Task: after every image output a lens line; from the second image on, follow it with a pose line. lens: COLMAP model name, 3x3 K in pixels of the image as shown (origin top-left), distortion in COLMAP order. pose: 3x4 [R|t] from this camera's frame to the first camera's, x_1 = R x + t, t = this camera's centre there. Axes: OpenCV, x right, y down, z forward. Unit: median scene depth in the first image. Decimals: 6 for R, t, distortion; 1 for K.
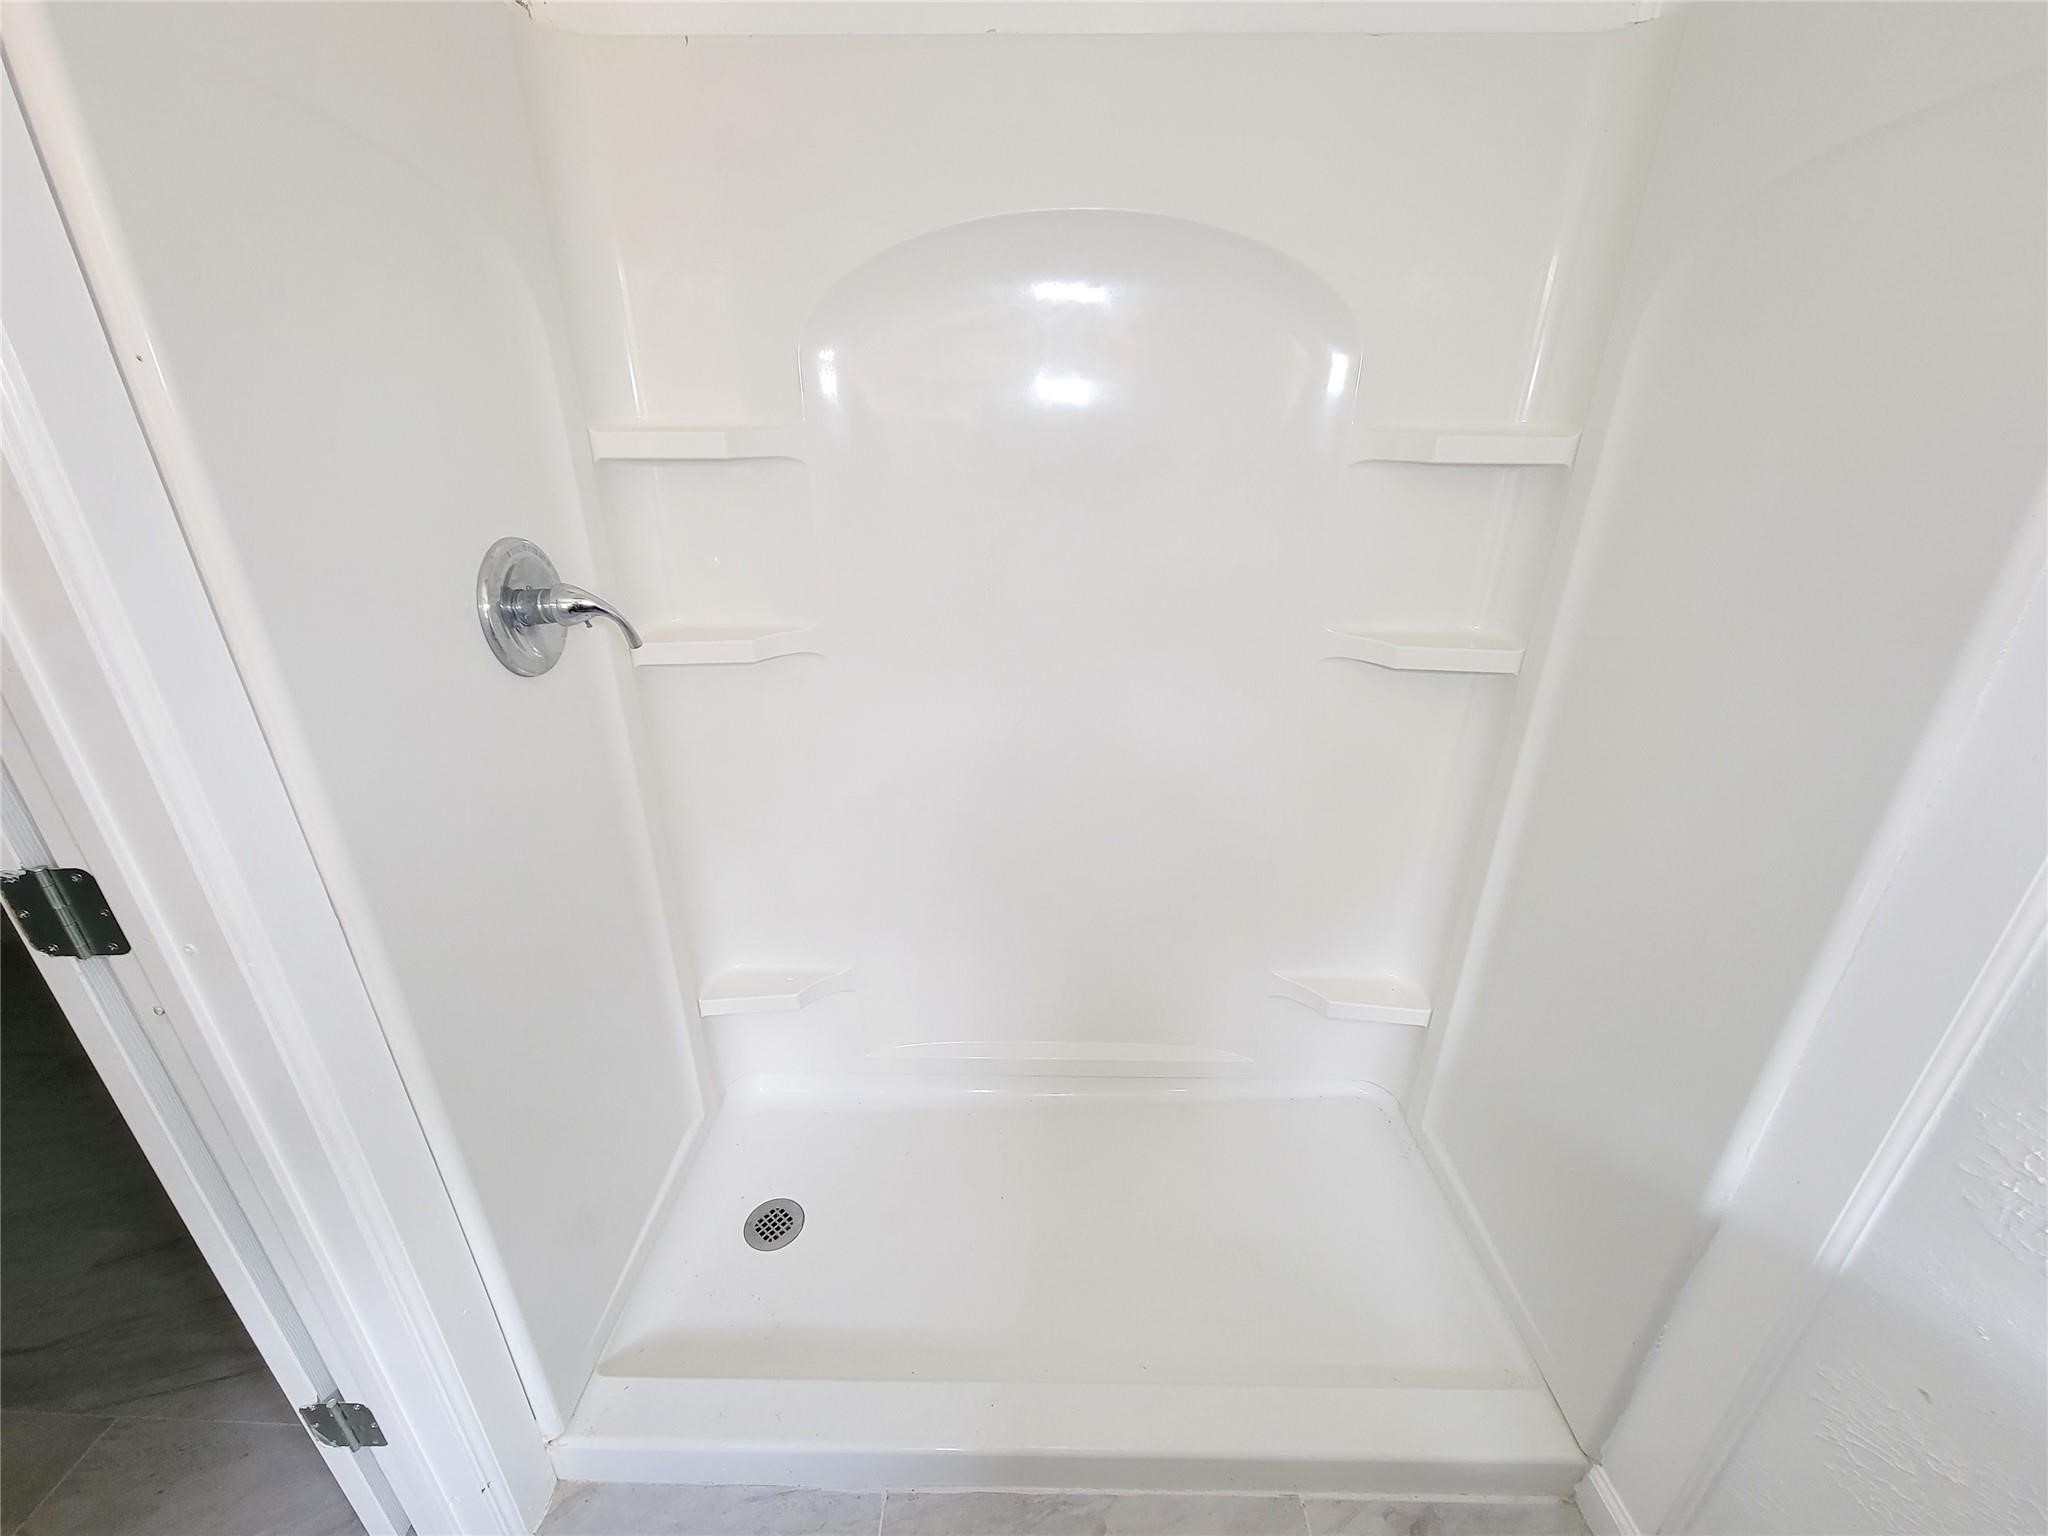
lens RADIAL K [[845.8, 0, 1025.2], [0, 845.8, 765.0], [0, 0, 1]] dist [0.002994, -0.001659]
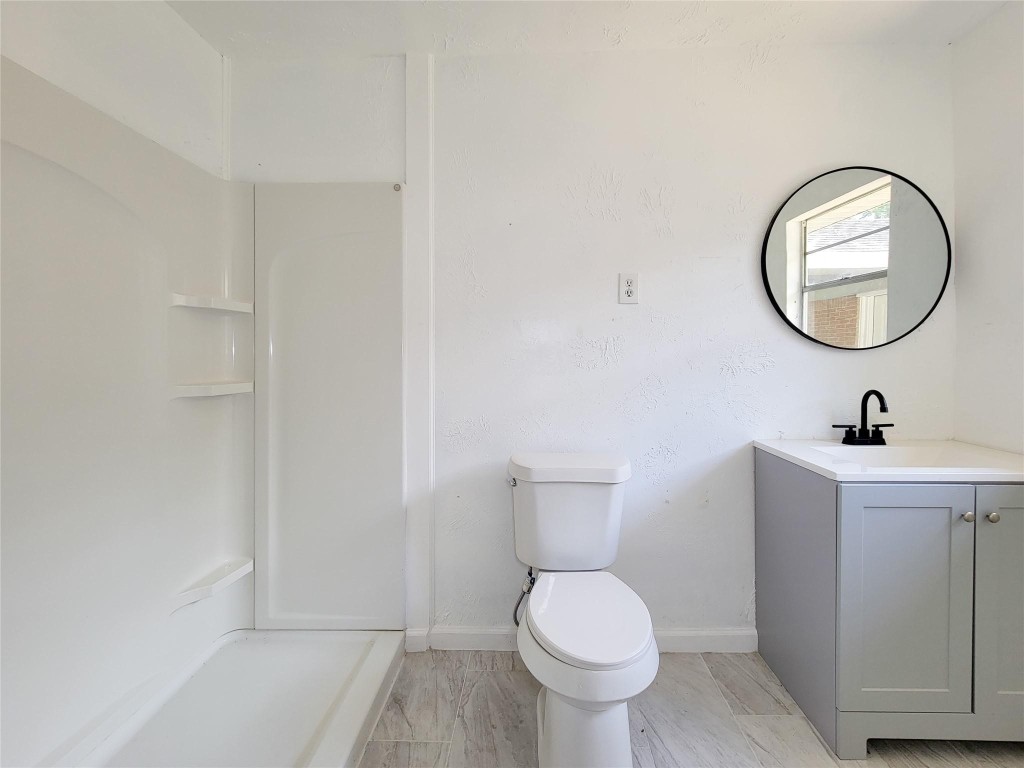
lens RADIAL K [[422.9, 0, 513.4], [0, 422.9, 384.1], [0, 0, 1]] dist [0.002994, -0.001659]
pose [[0.001884, -0.013416, 0.999908, -0.723410], [0.405752, 0.913911, 0.011497, 0.186036], [-0.913981, 0.405693, 0.007165, 0.304052]]
